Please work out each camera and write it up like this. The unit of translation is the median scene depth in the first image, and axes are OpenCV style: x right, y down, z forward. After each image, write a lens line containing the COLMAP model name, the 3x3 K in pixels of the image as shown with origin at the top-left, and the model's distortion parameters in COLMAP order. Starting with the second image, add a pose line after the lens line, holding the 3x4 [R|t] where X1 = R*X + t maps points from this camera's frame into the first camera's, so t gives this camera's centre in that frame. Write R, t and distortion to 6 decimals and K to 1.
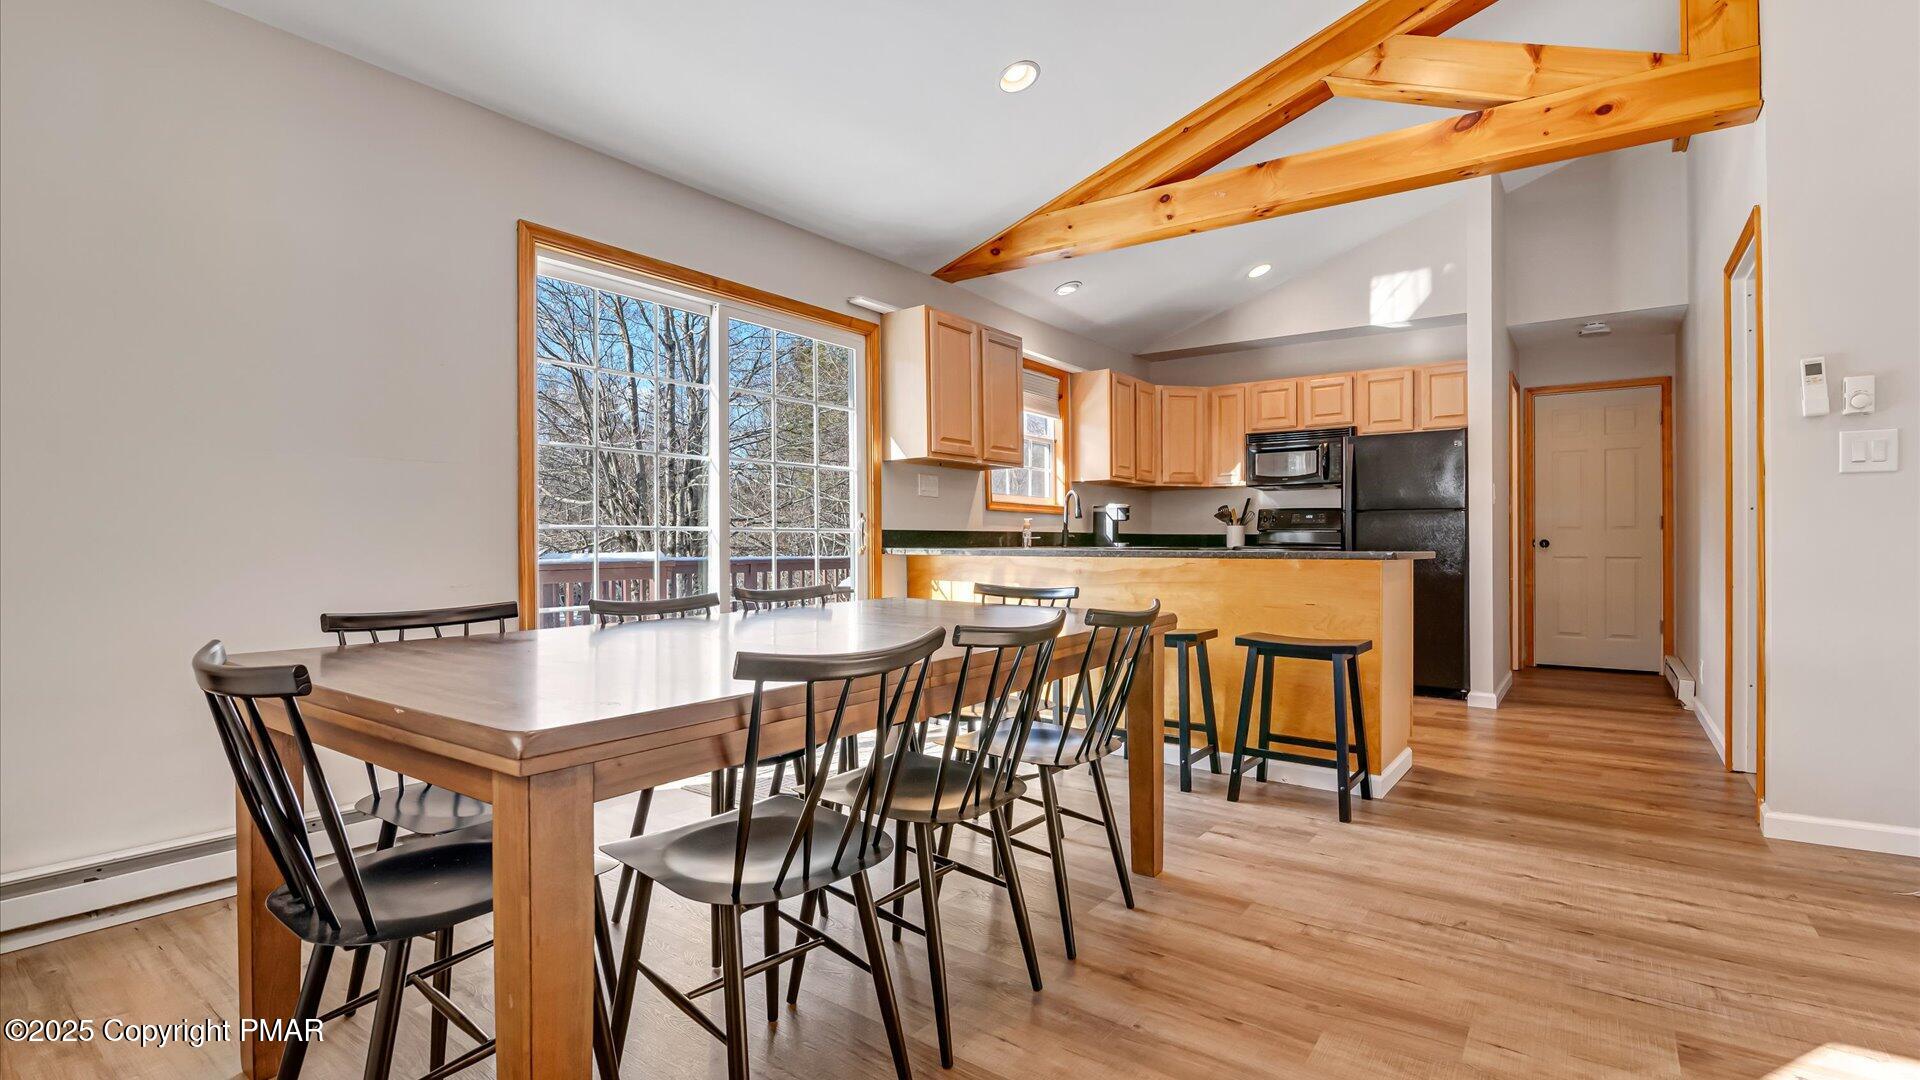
lens RADIAL K [[891.3, 0, 950.1], [0, 891.3, 542.5], [0, 0, 1]] dist [-0.020272, 0.001589]
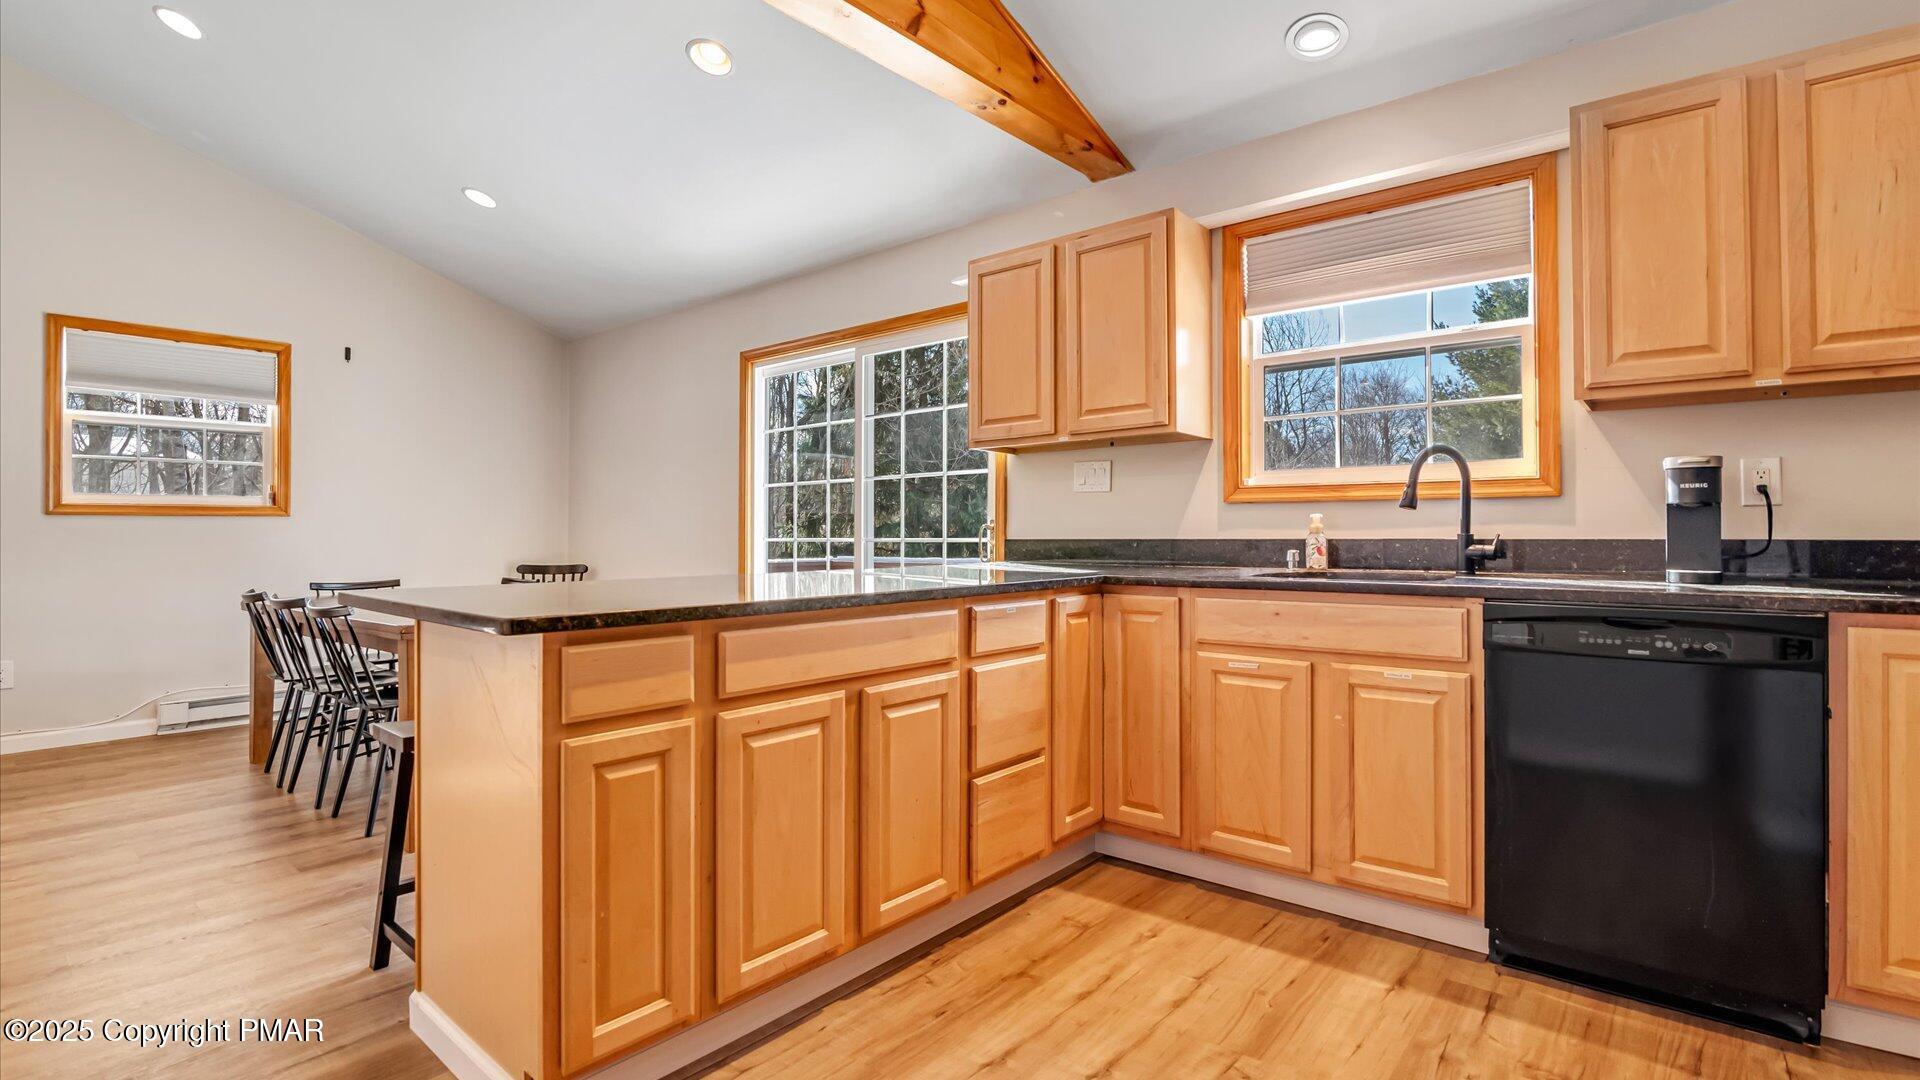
lens RADIAL K [[891.3, 0, 961.4], [0, 891.3, 526.9], [0, 0, 1]] dist [-0.020272, 0.001589]
pose [[-0.068340, -0.007828, -0.997631, 0.621072], [0.003254, 0.999962, -0.008070, -0.015966], [0.997657, -0.003798, -0.068312, 0.838191]]
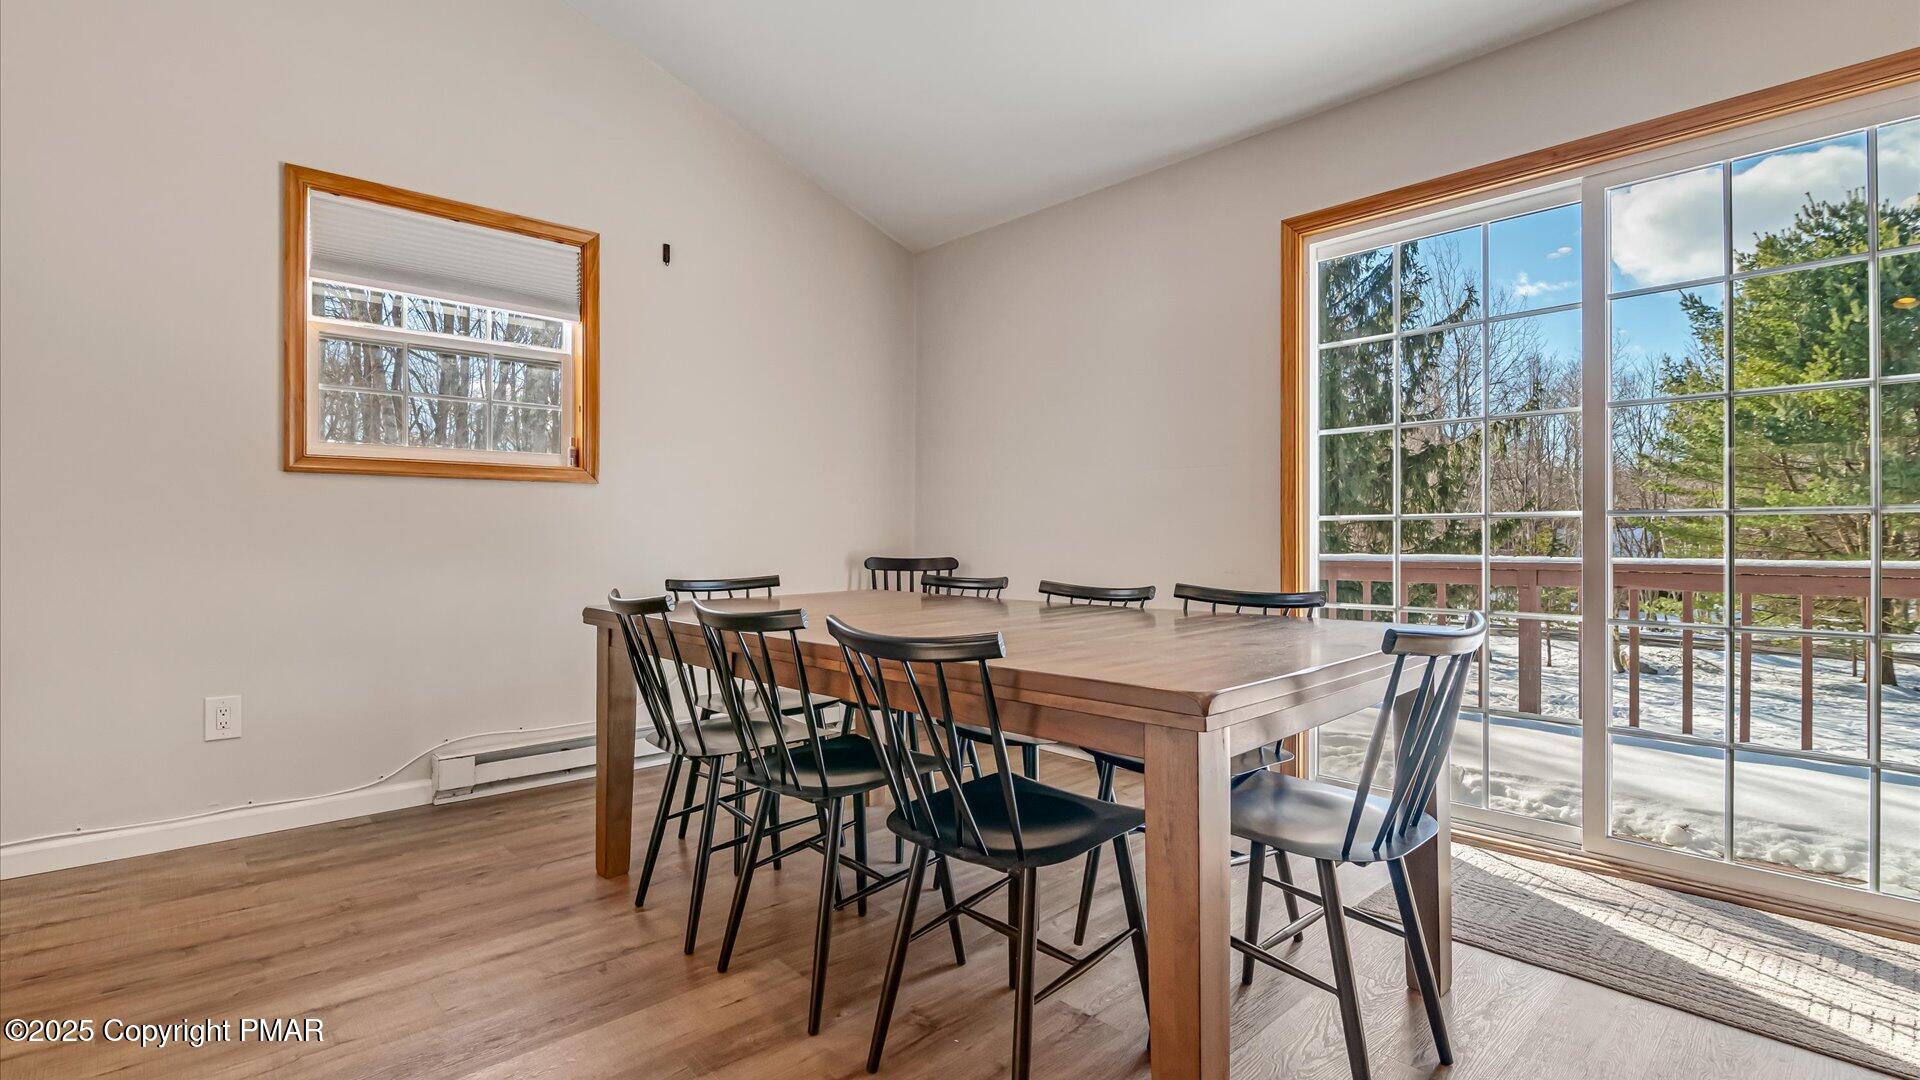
lens RADIAL K [[891.3, 0, 962.5], [0, 891.3, 535.9], [0, 0, 1]] dist [-0.020272, 0.001589]
pose [[-0.197037, -0.001328, -0.980395, 0.329162], [-0.001143, 0.999999, -0.001124, 0.001695], [0.980395, 0.000899, -0.197039, 0.463281]]
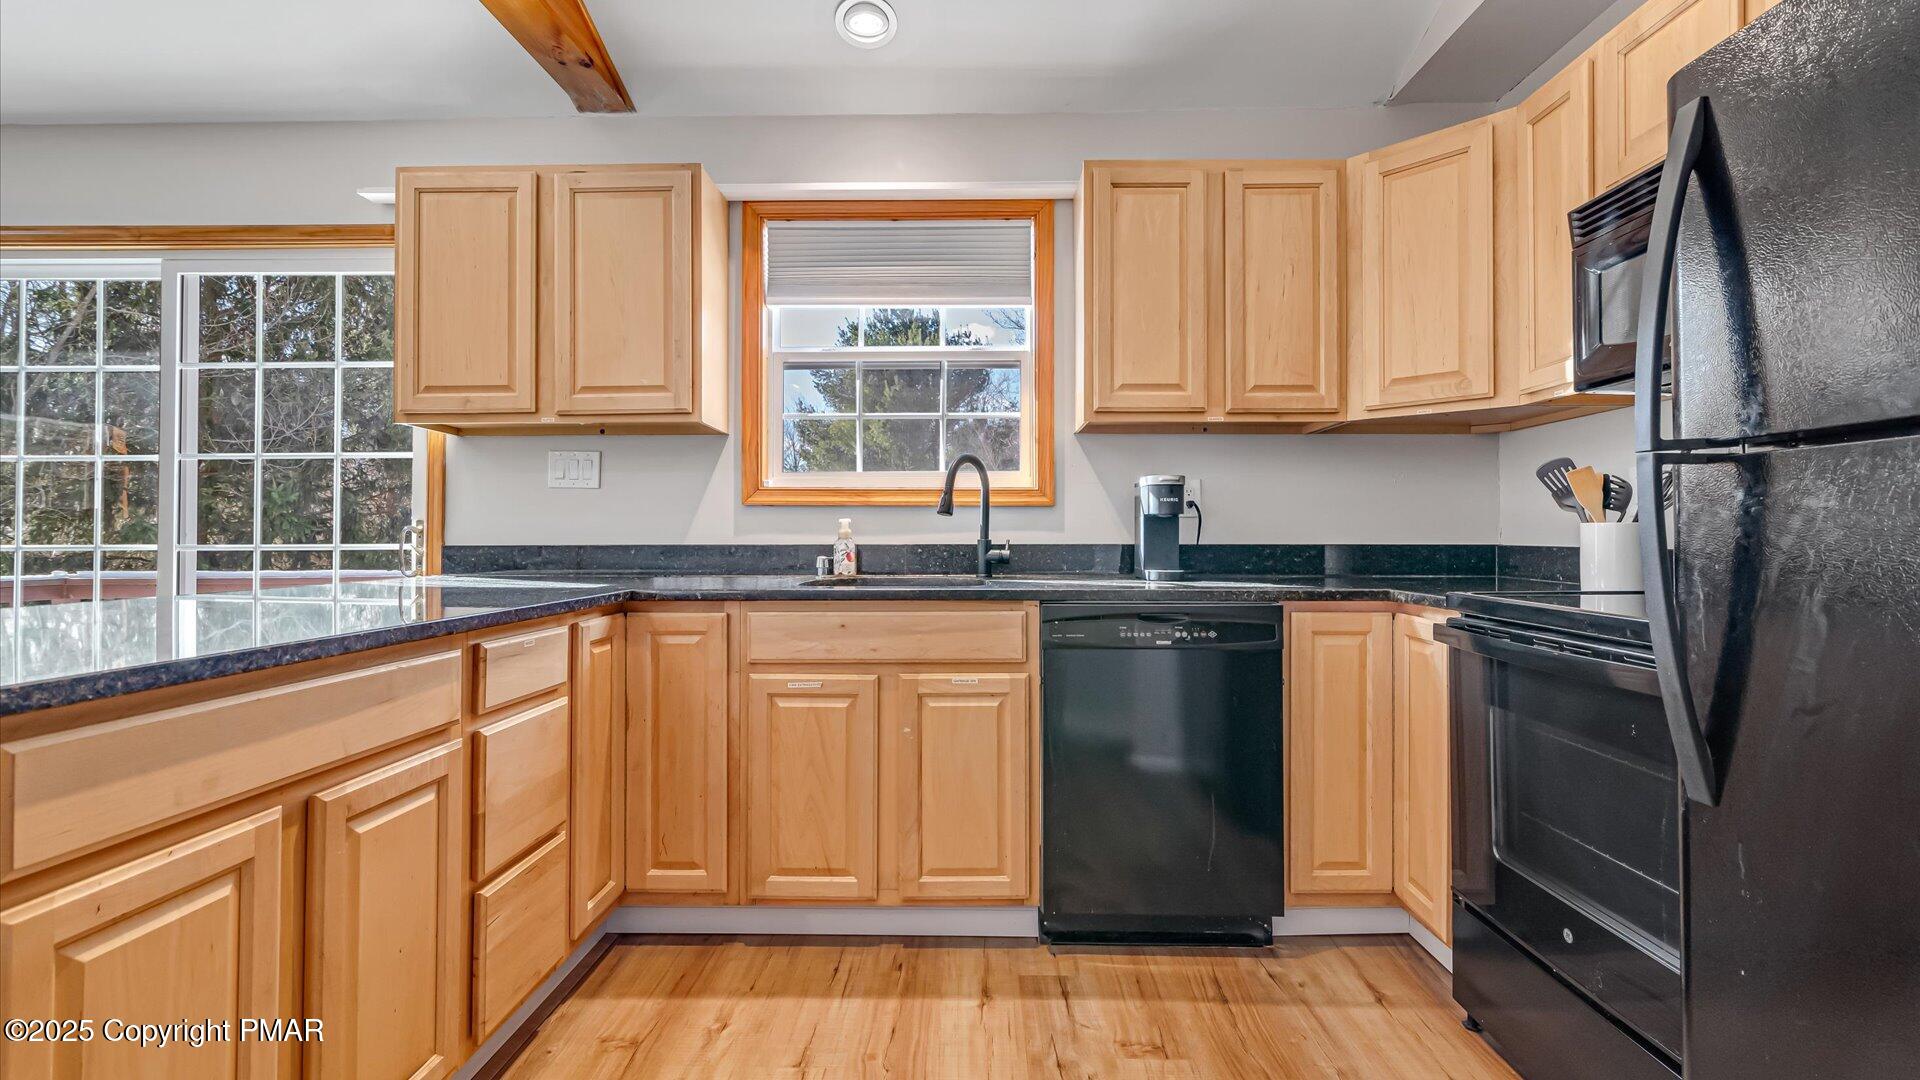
lens RADIAL K [[866.6, 0, 960.7], [0, 866.6, 531.5], [0, 0, 1]] dist [-0.001480, 0.000851]
pose [[0.576340, -0.005685, -0.817190, 0.527220], [0.001049, 0.999980, -0.006217, -0.016639], [0.817209, 0.002725, 0.576335, 0.780344]]
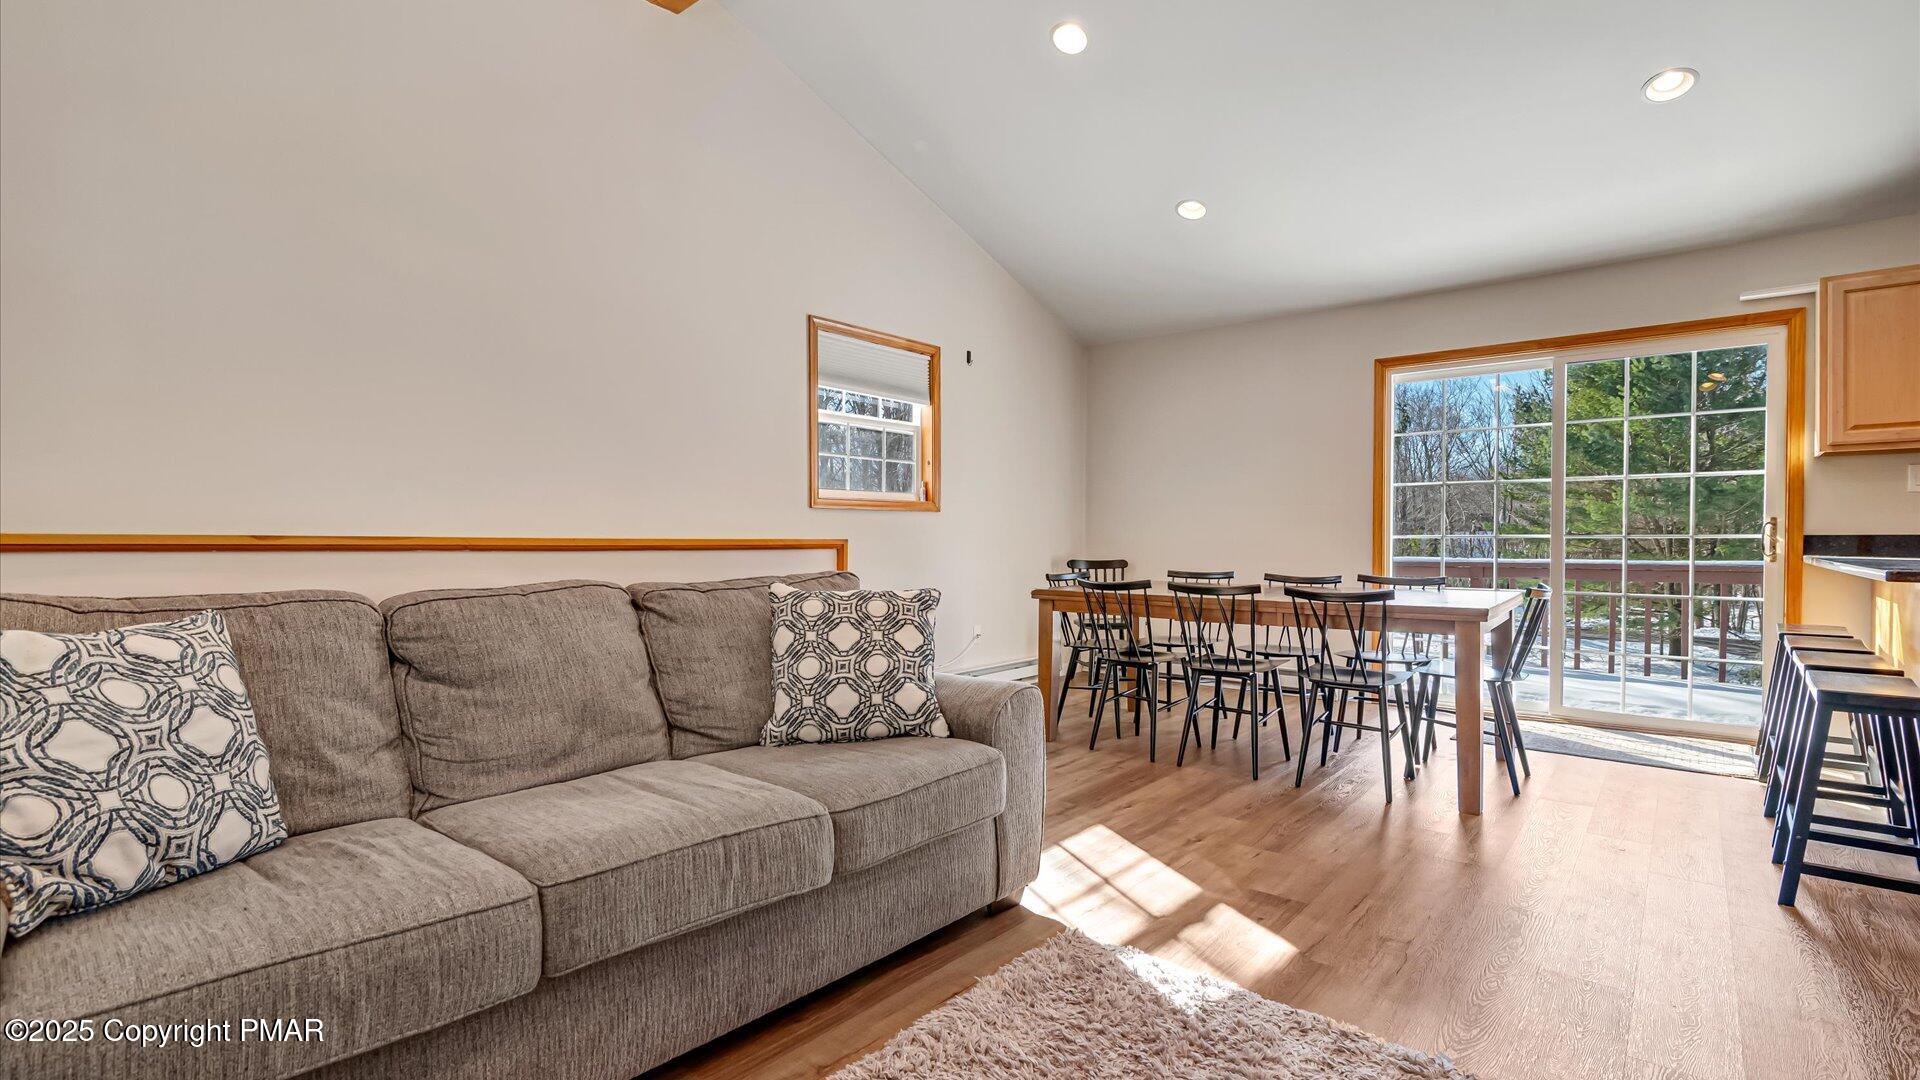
lens RADIAL K [[891.3, 0, 953.4], [0, 891.3, 555.2], [0, 0, 1]] dist [-0.020272, 0.001589]
pose [[-0.077862, 0.018876, -0.996785, 0.724464], [-0.001569, 0.999817, 0.019056, -0.007594], [0.996963, 0.003048, -0.077819, 0.173319]]
